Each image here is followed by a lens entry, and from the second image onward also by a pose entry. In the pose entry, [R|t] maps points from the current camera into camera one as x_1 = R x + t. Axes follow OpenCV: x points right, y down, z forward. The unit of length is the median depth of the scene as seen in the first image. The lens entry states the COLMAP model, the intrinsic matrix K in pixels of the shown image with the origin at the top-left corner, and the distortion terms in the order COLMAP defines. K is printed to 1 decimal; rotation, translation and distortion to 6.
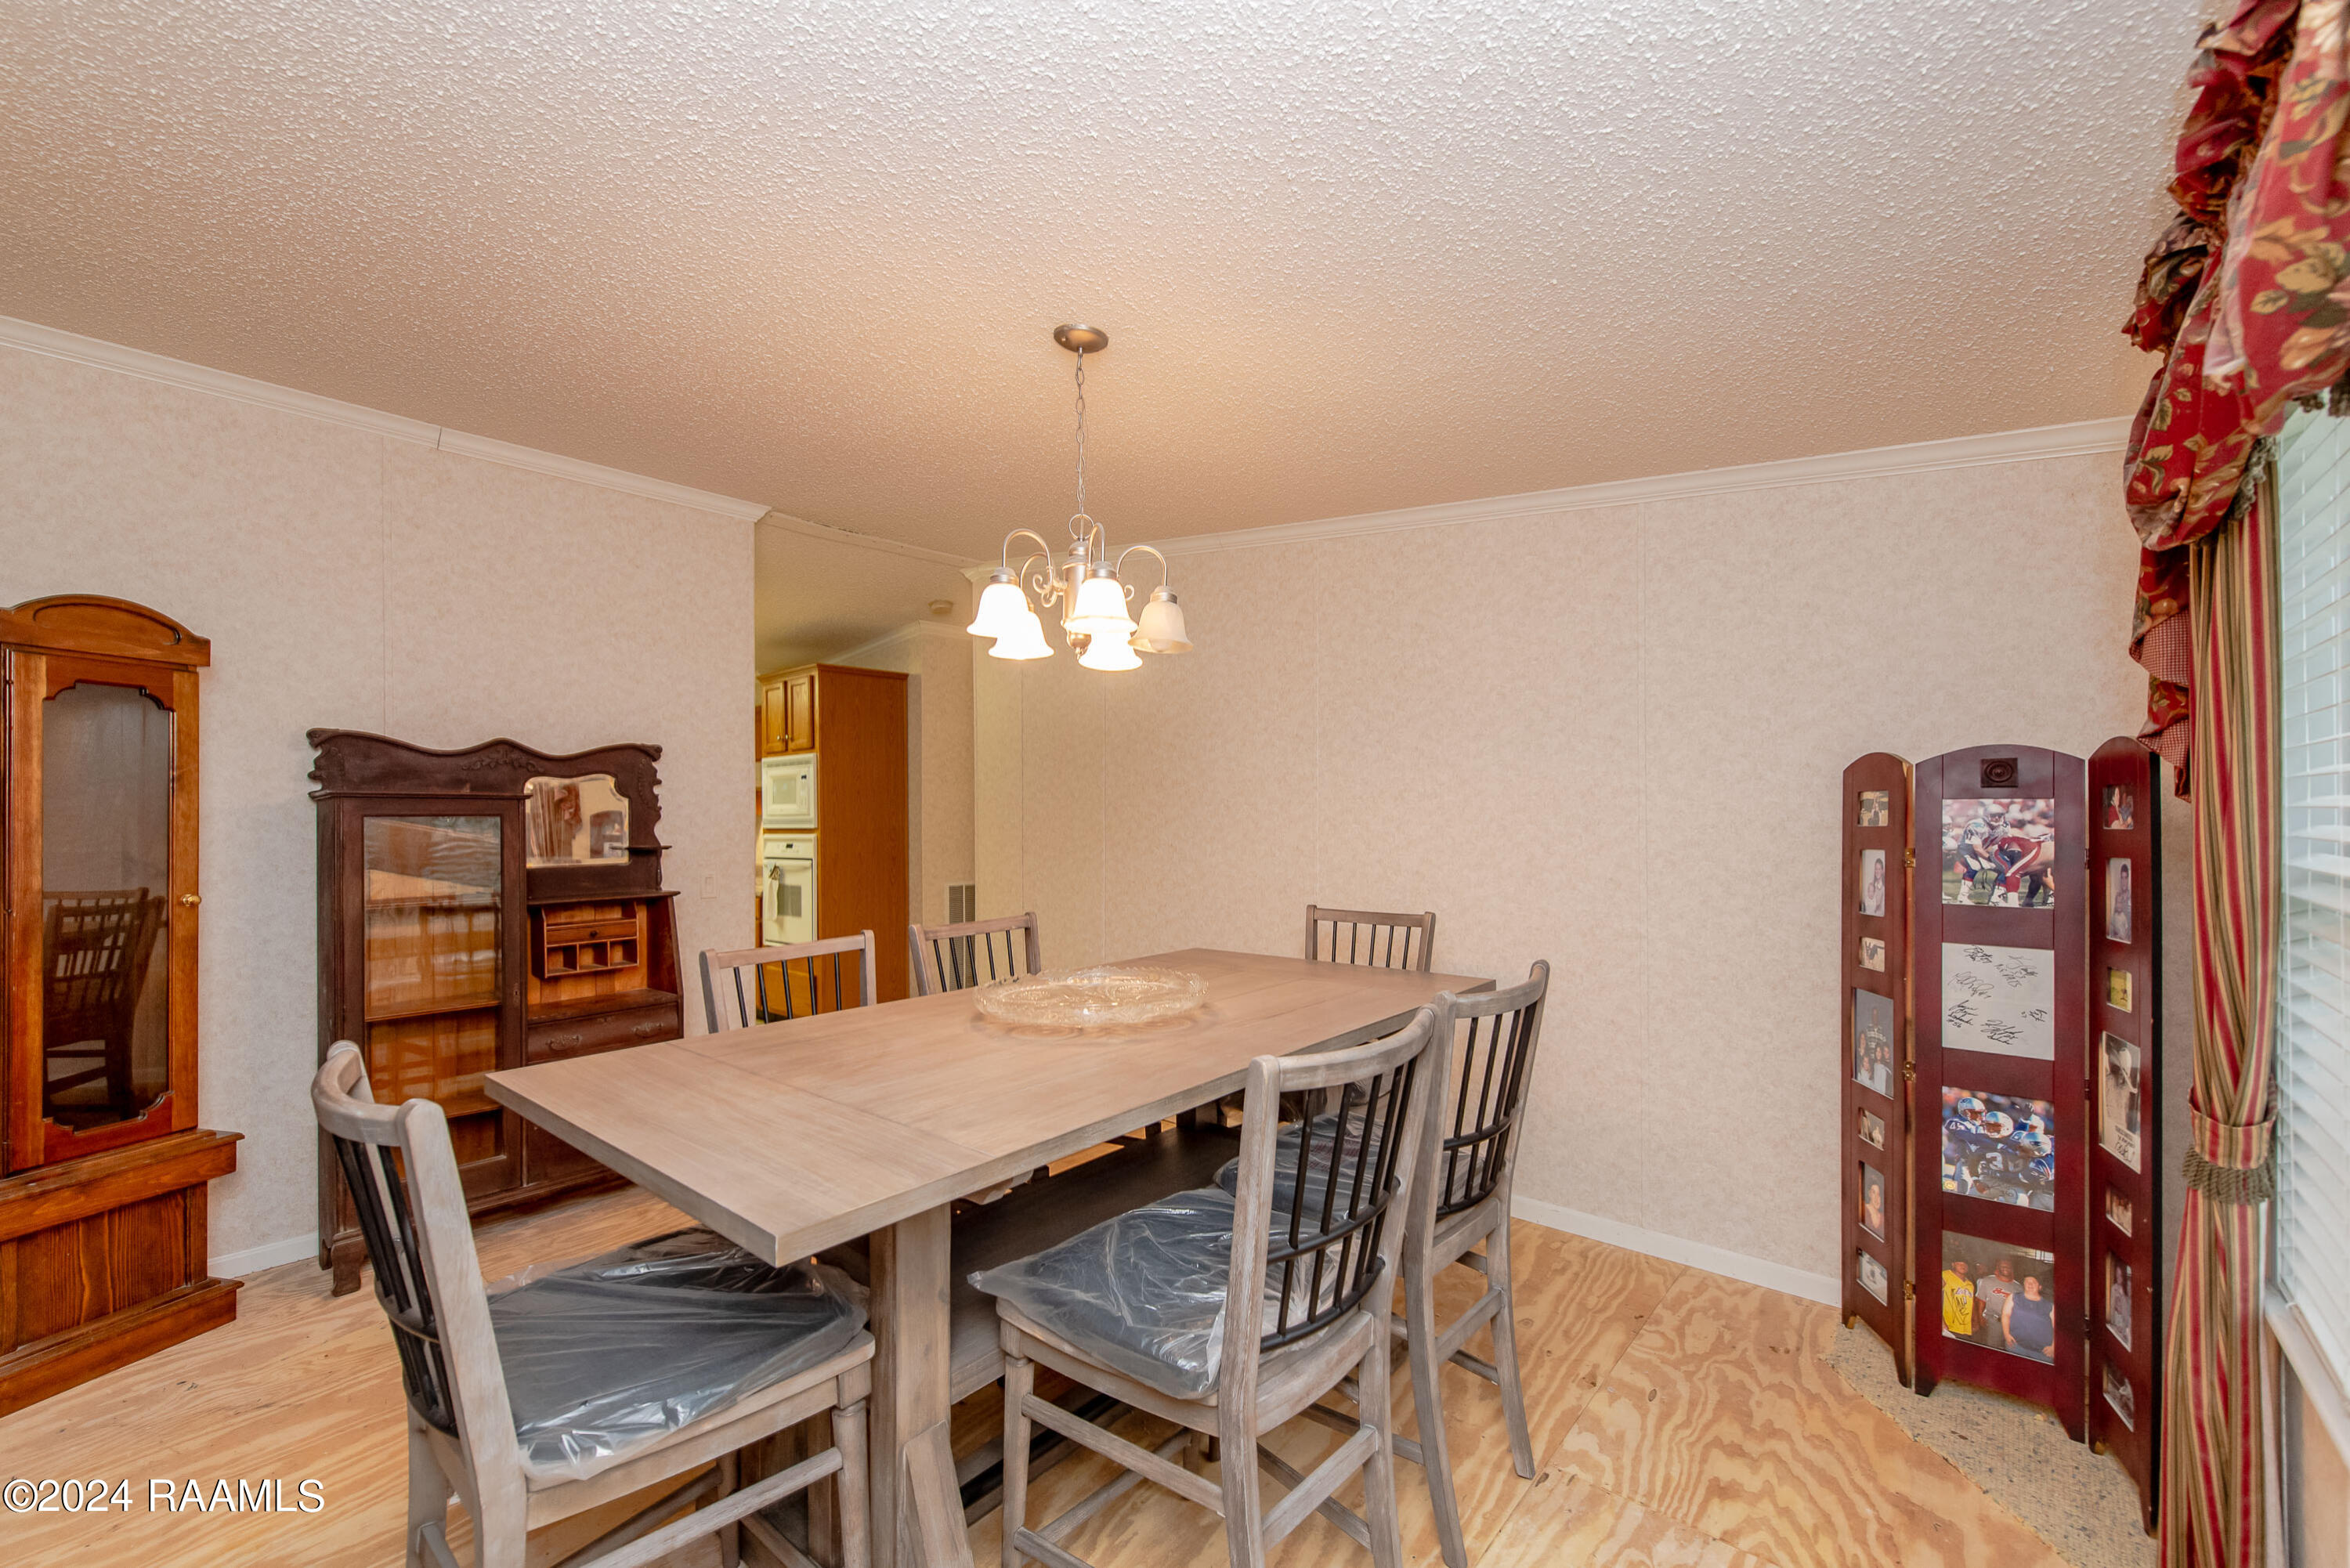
lens RADIAL K [[926.2, 0, 1075.4], [0, 926.2, 816.1], [0, 0, 1]] dist [0.010548, -0.002969]
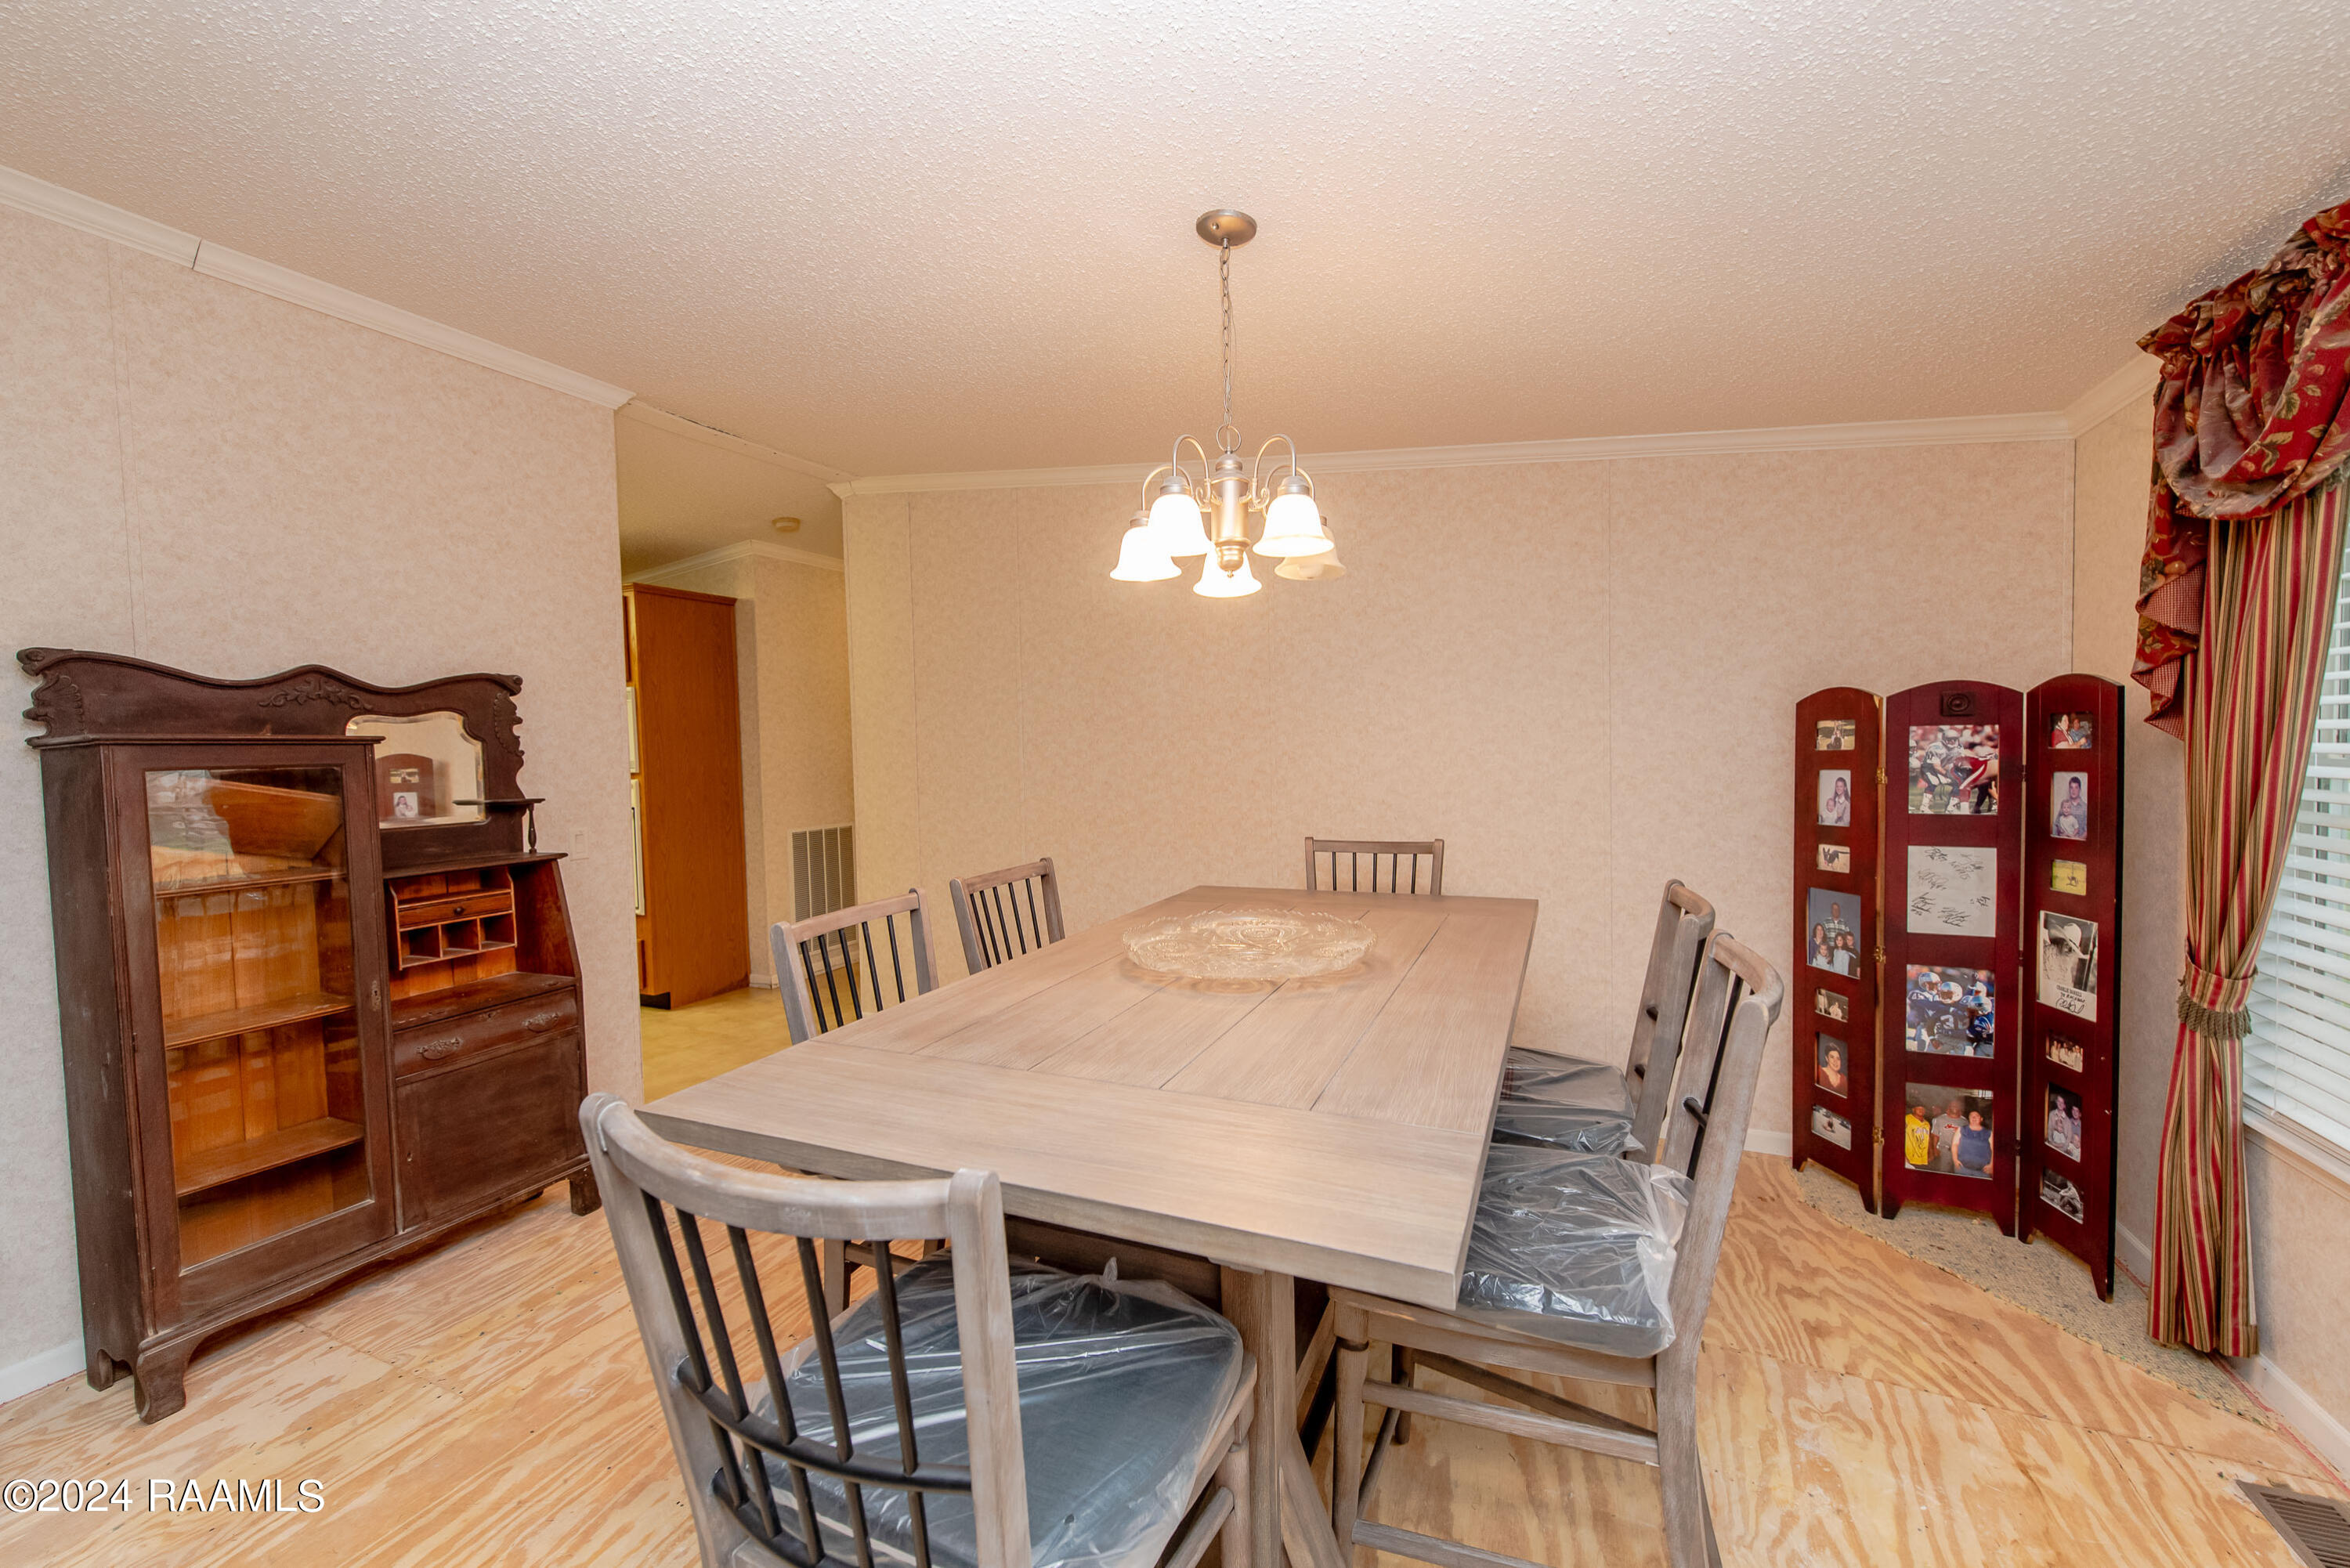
lens RADIAL K [[926.2, 0, 1157.2], [0, 926.2, 786.0], [0, 0, 1]] dist [0.010548, -0.002969]
pose [[0.959542, -0.026997, 0.280267, -0.231446], [0.016769, 0.999105, 0.038827, -0.002837], [-0.281065, -0.032556, 0.959136, 0.088351]]
